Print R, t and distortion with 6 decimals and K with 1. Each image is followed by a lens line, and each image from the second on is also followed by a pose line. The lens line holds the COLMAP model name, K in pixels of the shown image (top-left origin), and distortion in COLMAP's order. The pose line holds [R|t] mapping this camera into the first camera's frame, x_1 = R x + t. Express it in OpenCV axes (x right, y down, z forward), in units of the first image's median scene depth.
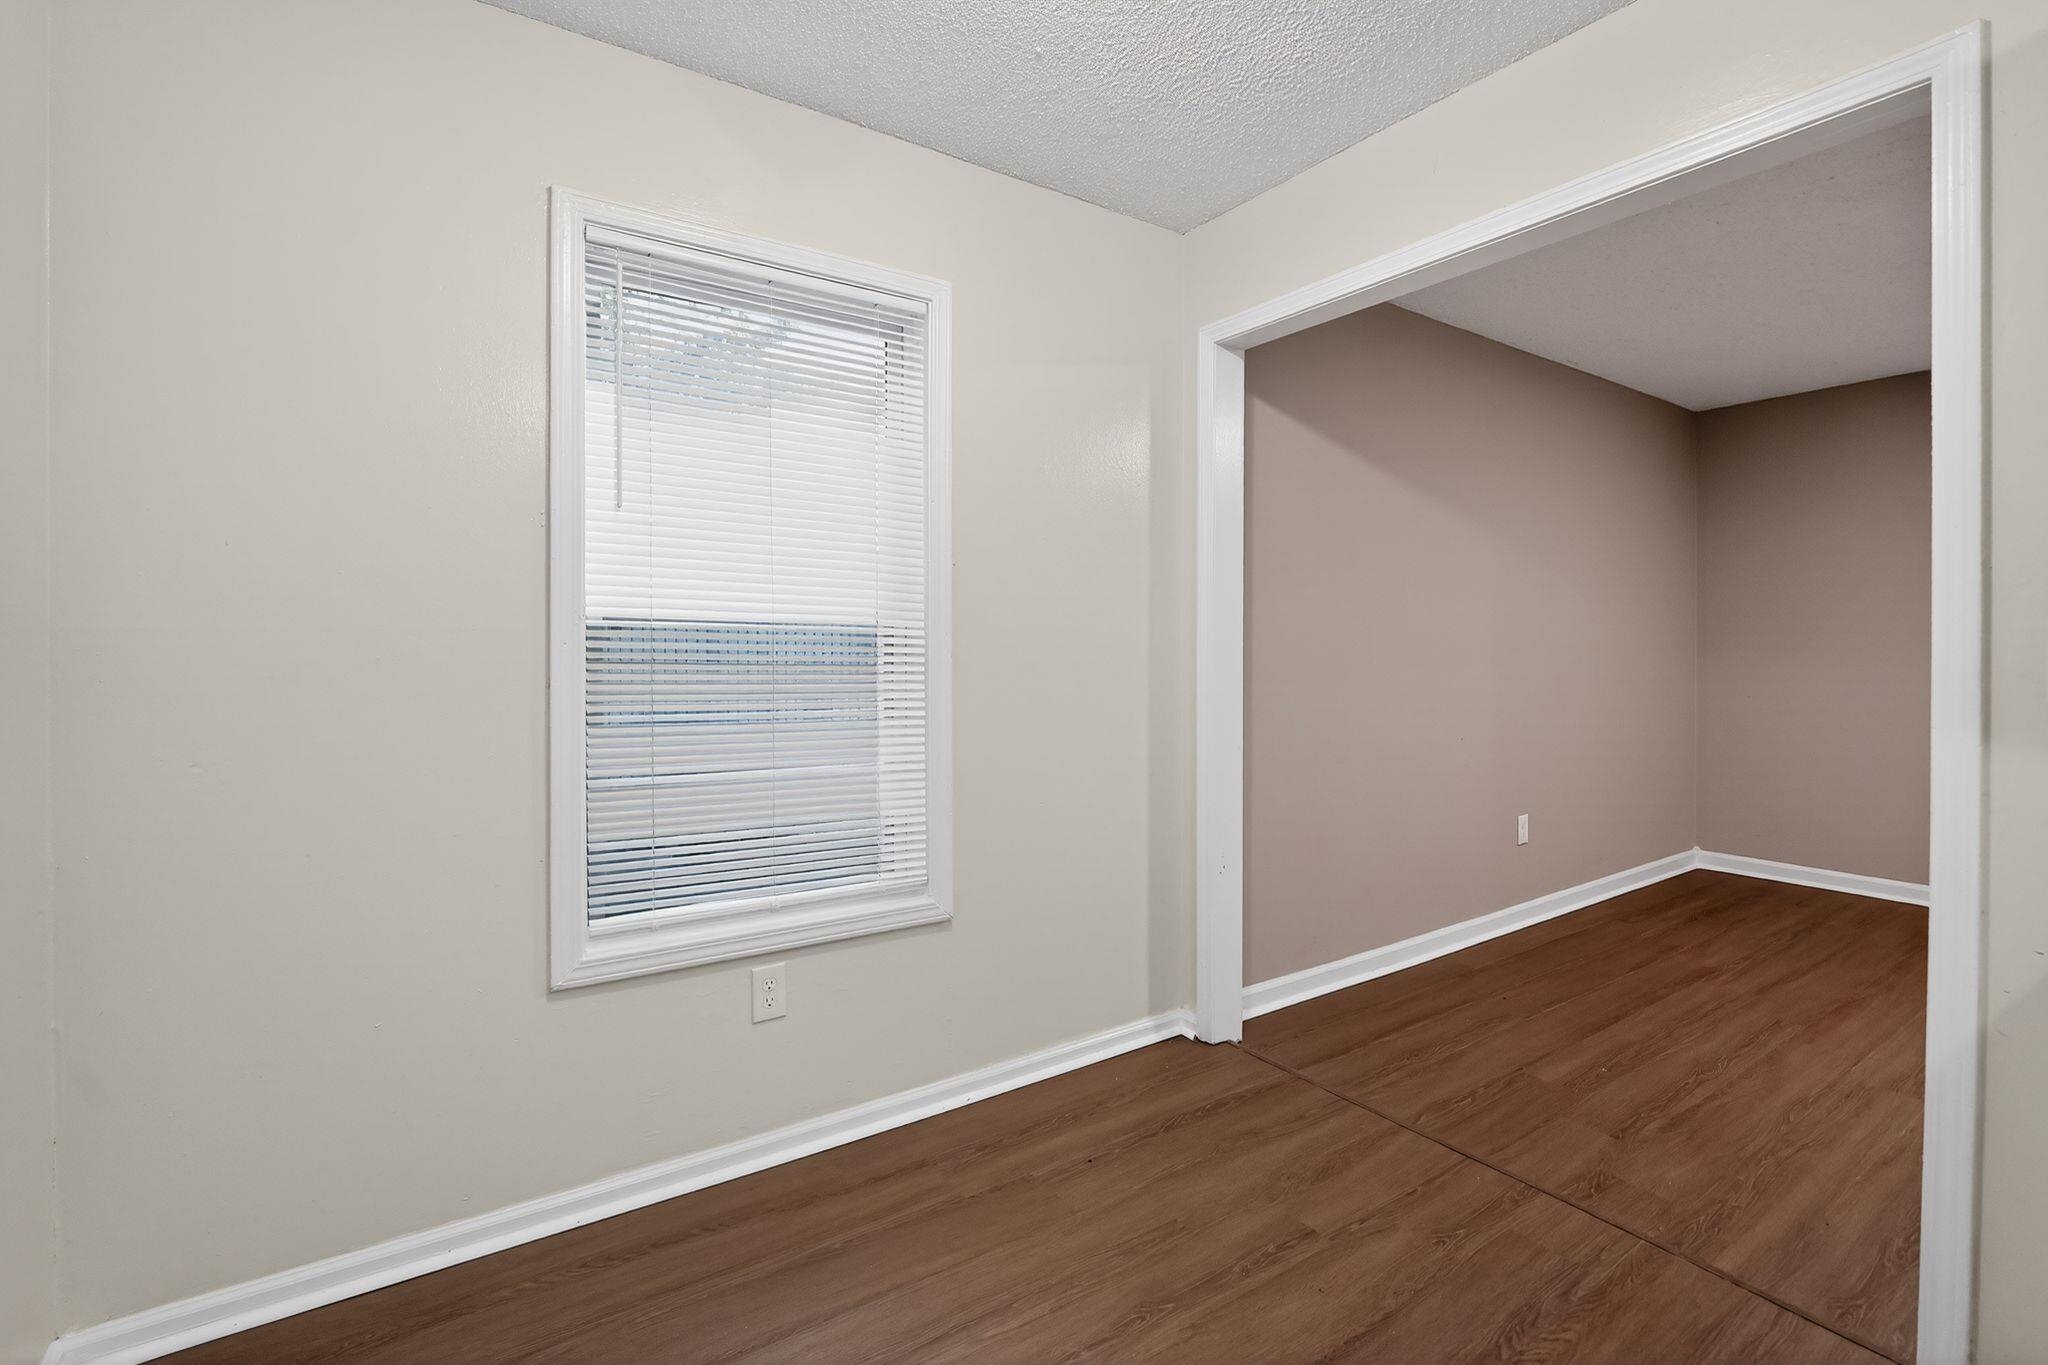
lens RADIAL K [[932.7, 0, 1022.5], [0, 932.7, 658.3], [0, 0, 1]] dist [-0.006419, 0.000073]
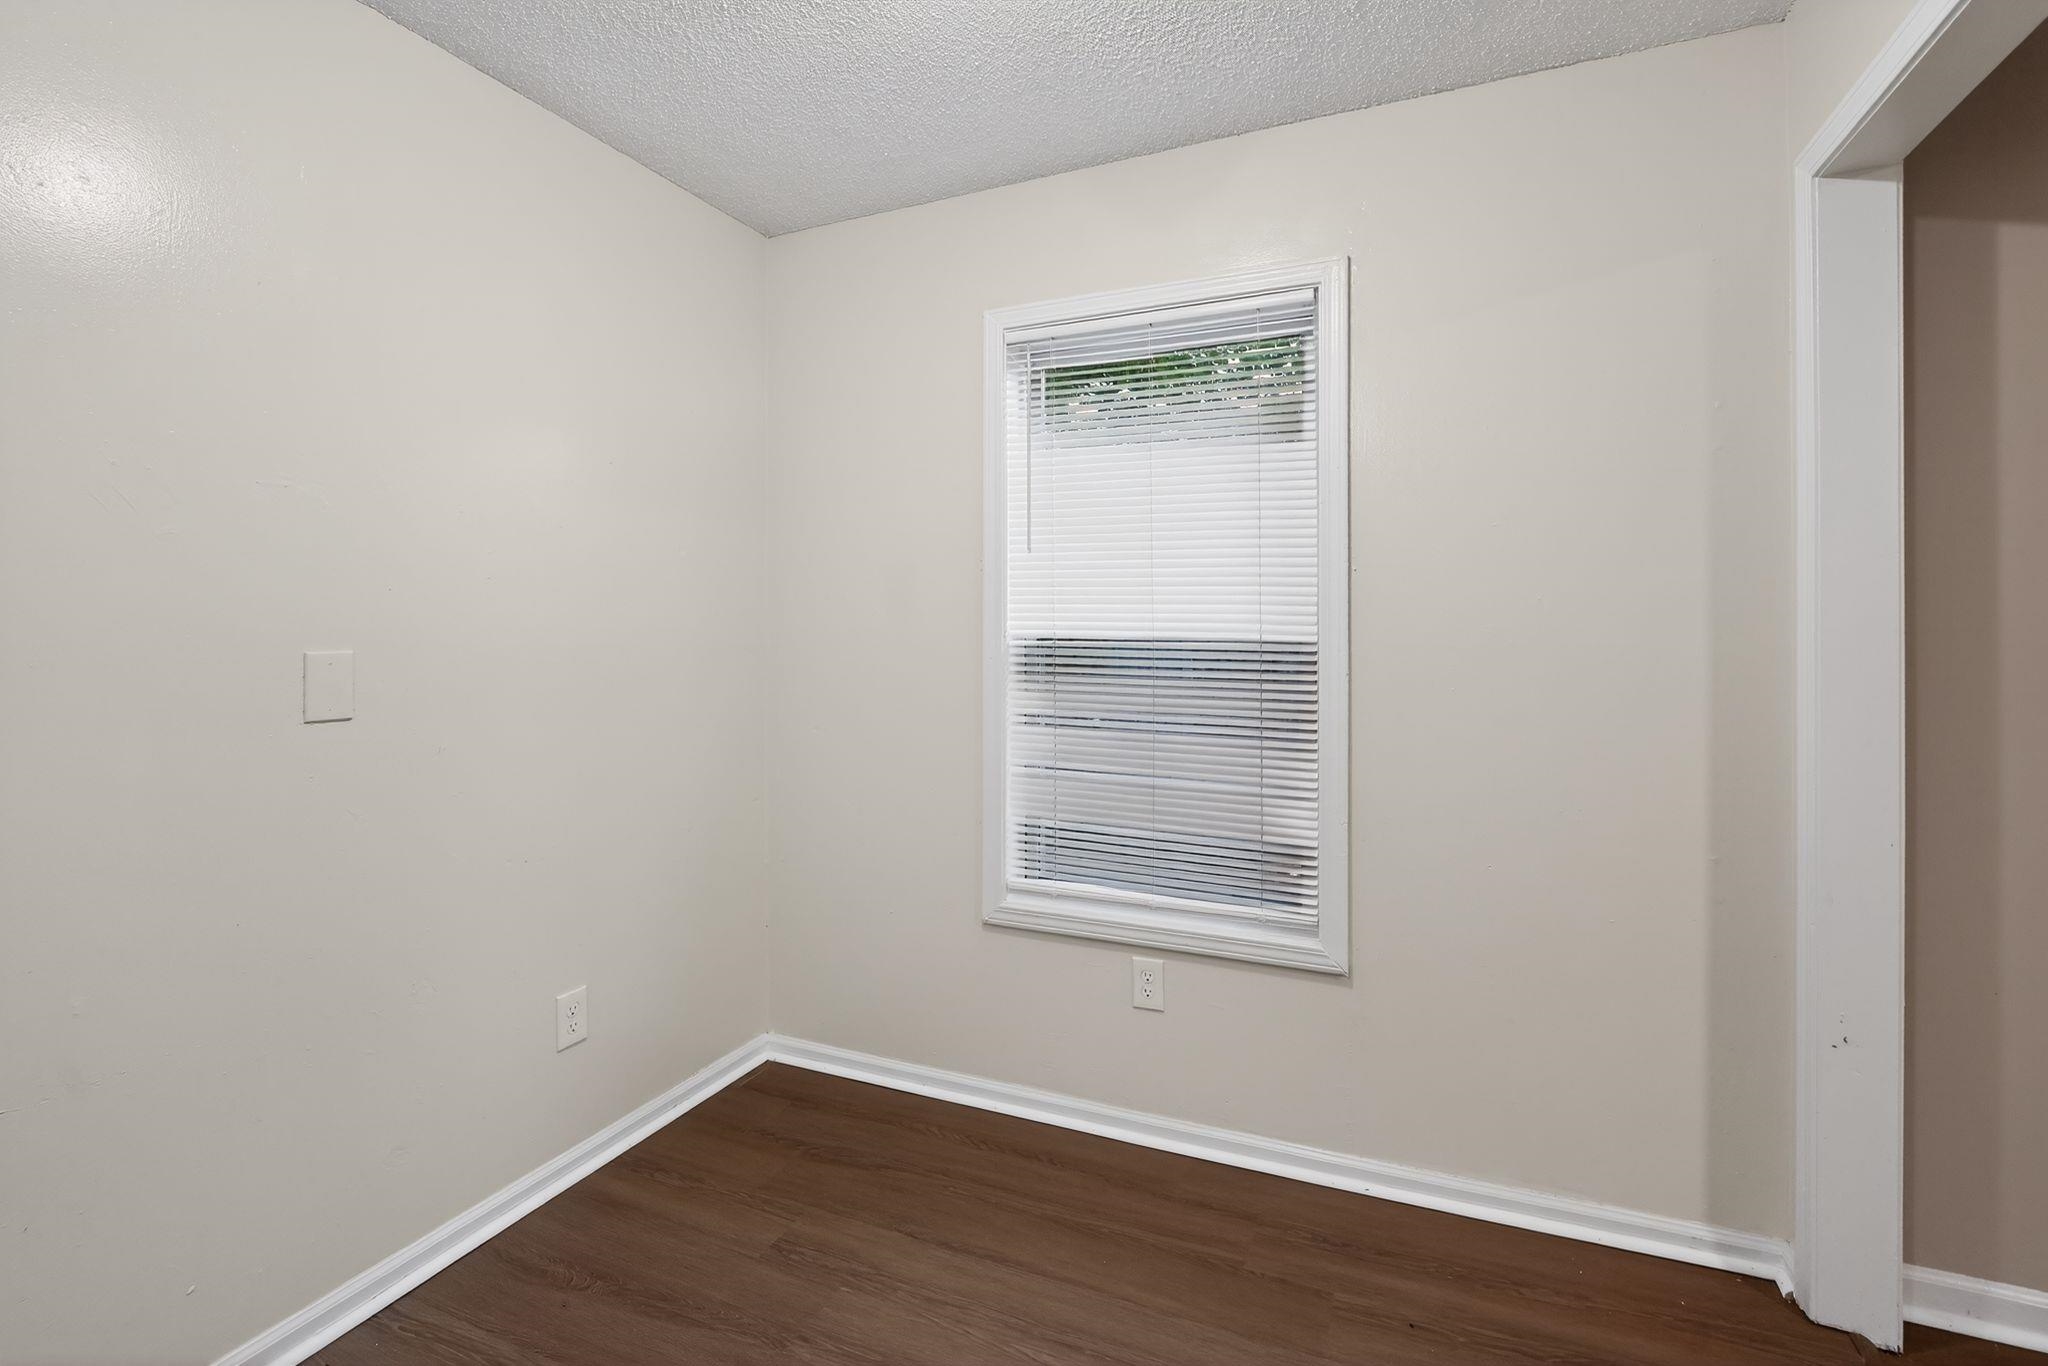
lens RADIAL K [[907.1, 0, 1026.8], [0, 907.1, 653.8], [0, 0, 1]] dist [-0.019218, 0.000898]
pose [[0.532261, -0.000101, -0.846581, 0.522128], [-0.012565, 0.999889, -0.008019, -0.011273], [0.846487, 0.014906, 0.532200, 0.313536]]
